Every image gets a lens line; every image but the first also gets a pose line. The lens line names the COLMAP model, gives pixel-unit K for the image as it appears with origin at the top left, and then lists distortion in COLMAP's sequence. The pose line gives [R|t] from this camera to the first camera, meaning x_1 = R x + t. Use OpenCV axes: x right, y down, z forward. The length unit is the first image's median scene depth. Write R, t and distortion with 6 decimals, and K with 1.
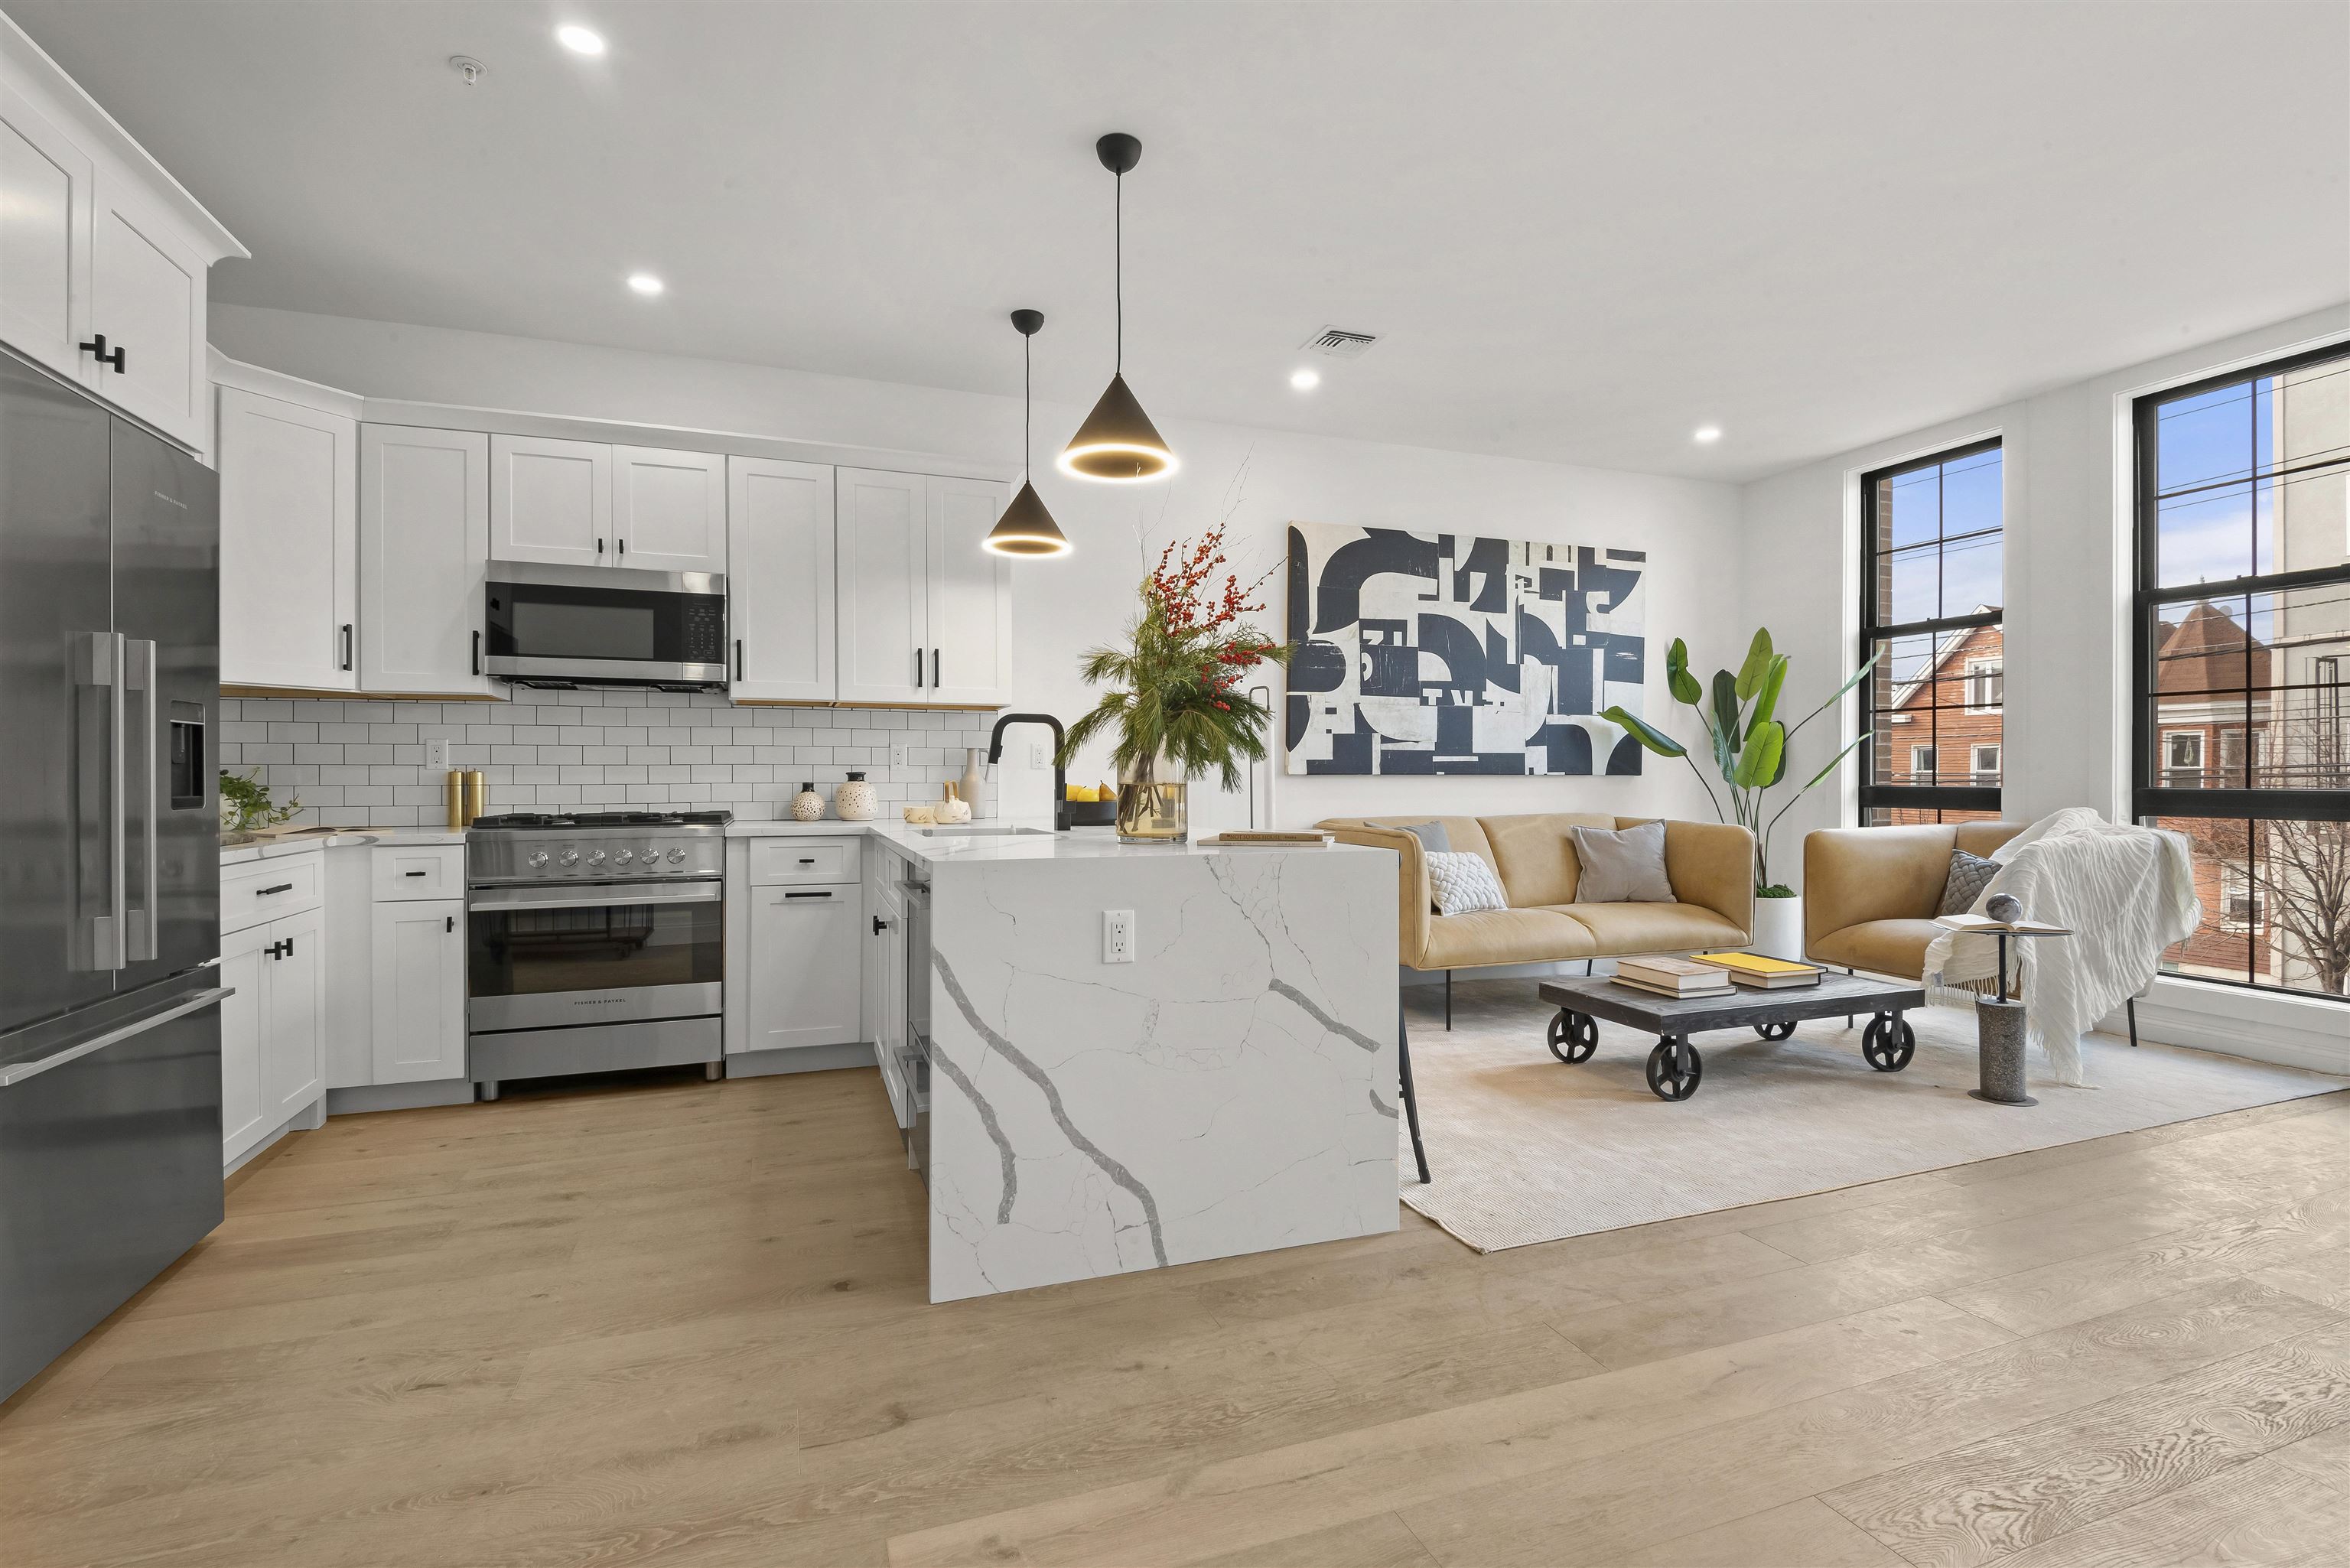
lens RADIAL K [[1108.3, 0, 1219.7], [0, 1108.3, 779.5], [0, 0, 1]] dist [0.003425, -0.017914]
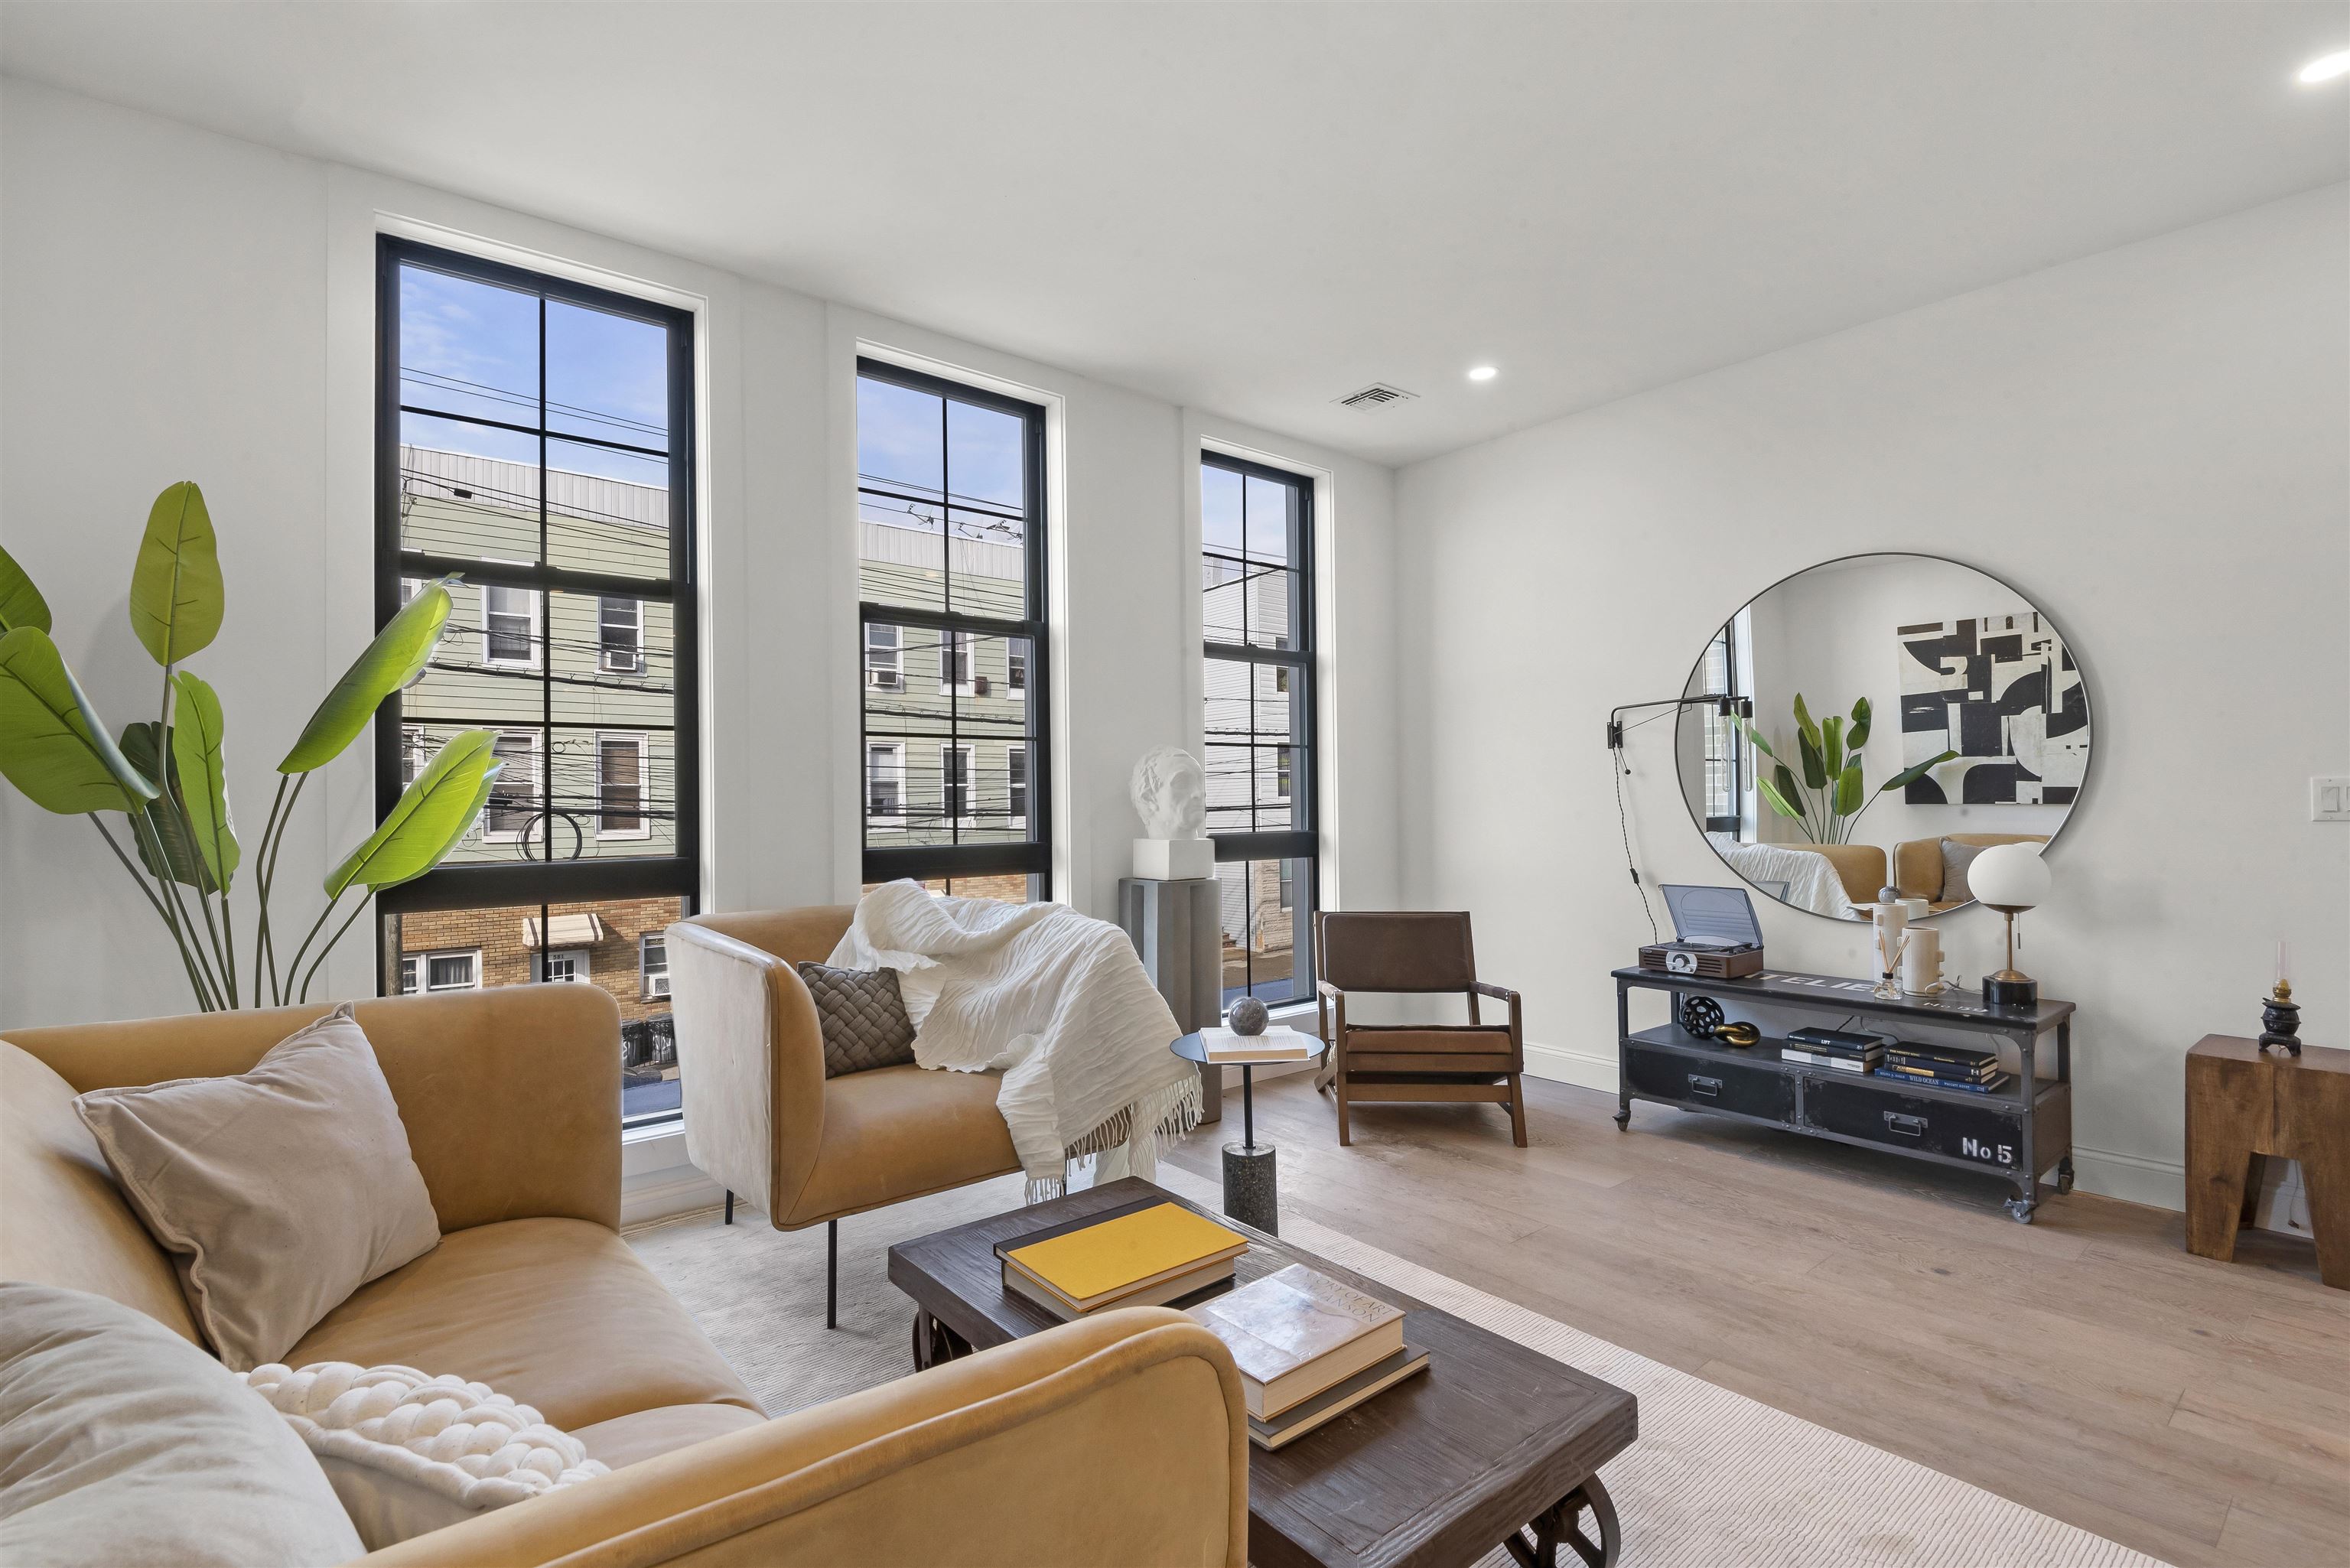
lens RADIAL K [[1101.3, 0, 1175.0], [0, 1101.3, 784.0], [0, 0, 1]] dist [0.018765, -0.000153]
pose [[-0.311319, 0.019551, 0.950104, 0.017864], [0.016061, 0.999754, -0.015310, -0.027101], [-0.950170, 0.010493, -0.311556, 1.089695]]
